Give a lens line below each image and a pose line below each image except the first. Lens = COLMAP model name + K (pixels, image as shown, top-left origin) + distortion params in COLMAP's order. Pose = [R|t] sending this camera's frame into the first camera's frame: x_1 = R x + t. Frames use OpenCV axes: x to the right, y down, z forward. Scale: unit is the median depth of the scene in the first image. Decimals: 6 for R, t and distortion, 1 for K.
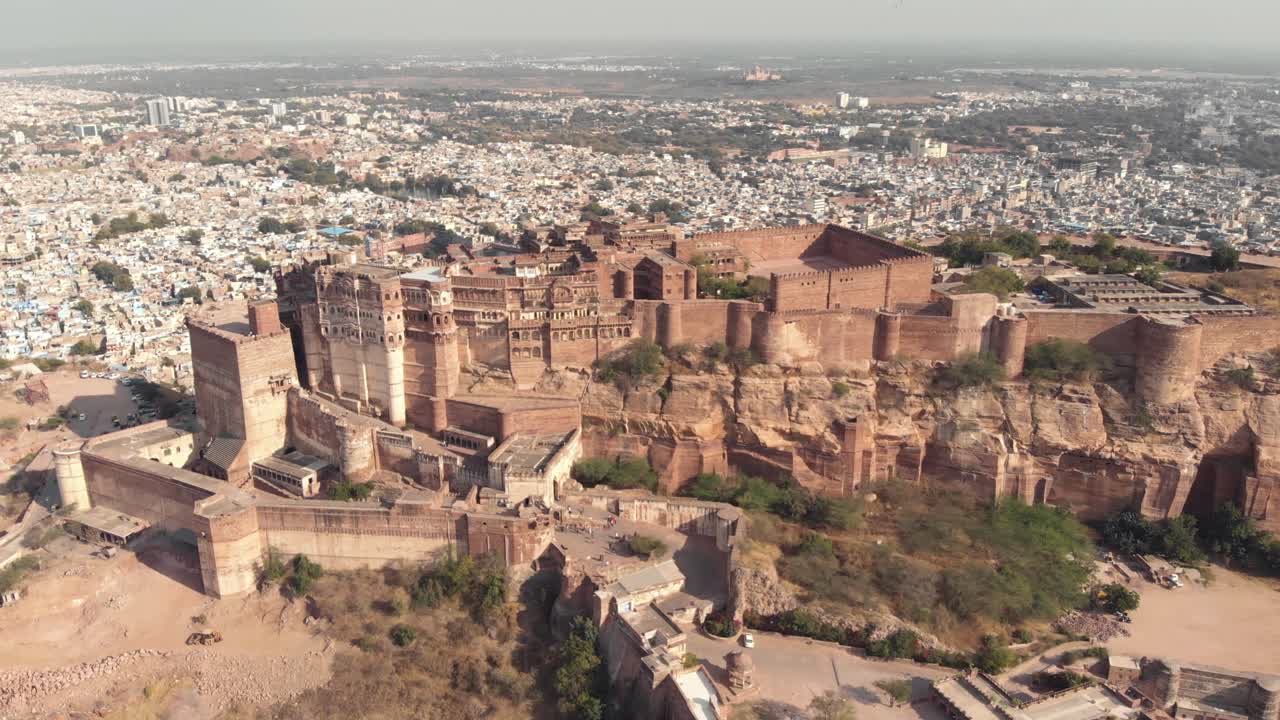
lens RADIAL K [[1011.3, 0, 640.0], [0, 1011.3, 360.0], [0, 0, 1]] dist [-0.006447, -0.007458]
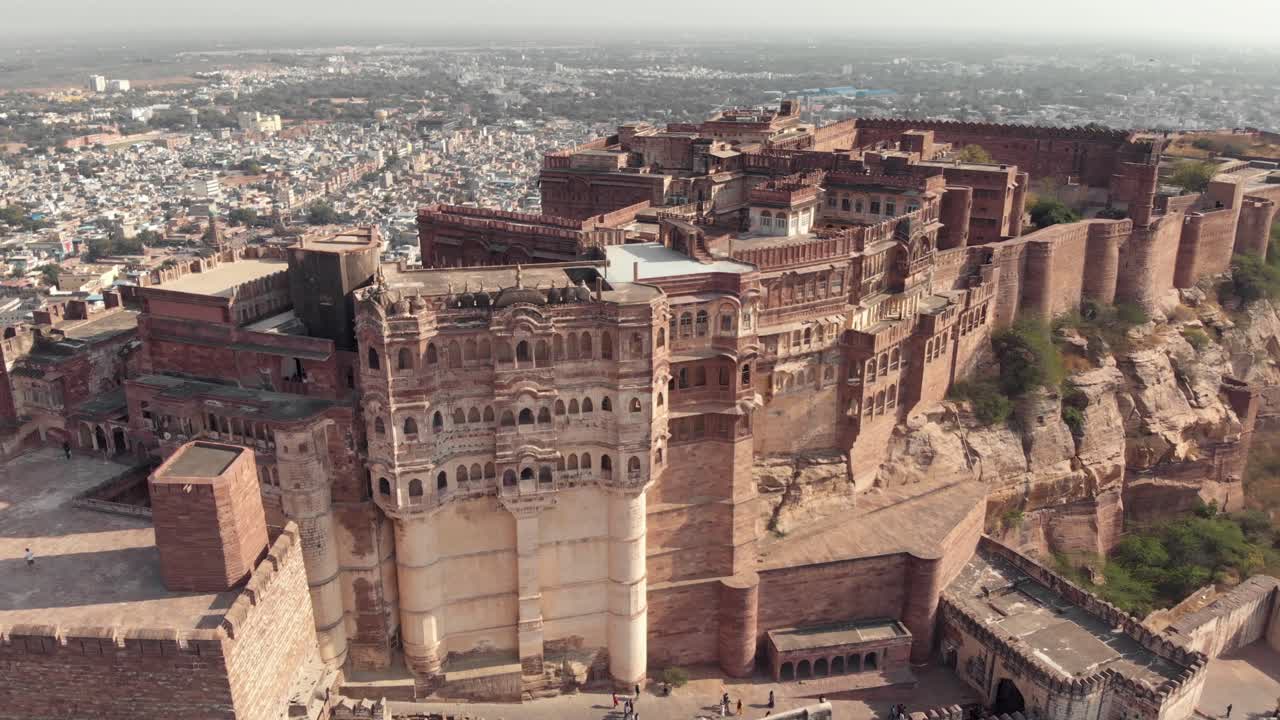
lens RADIAL K [[1011.3, 0, 640.0], [0, 1011.3, 360.0], [0, 0, 1]] dist [-0.006447, -0.007458]
pose [[0.756506, -0.212517, 0.618494, -0.443519], [0.203615, 0.975262, 0.086054, -0.081619], [-0.621482, 0.060834, 0.781063, 0.715820]]
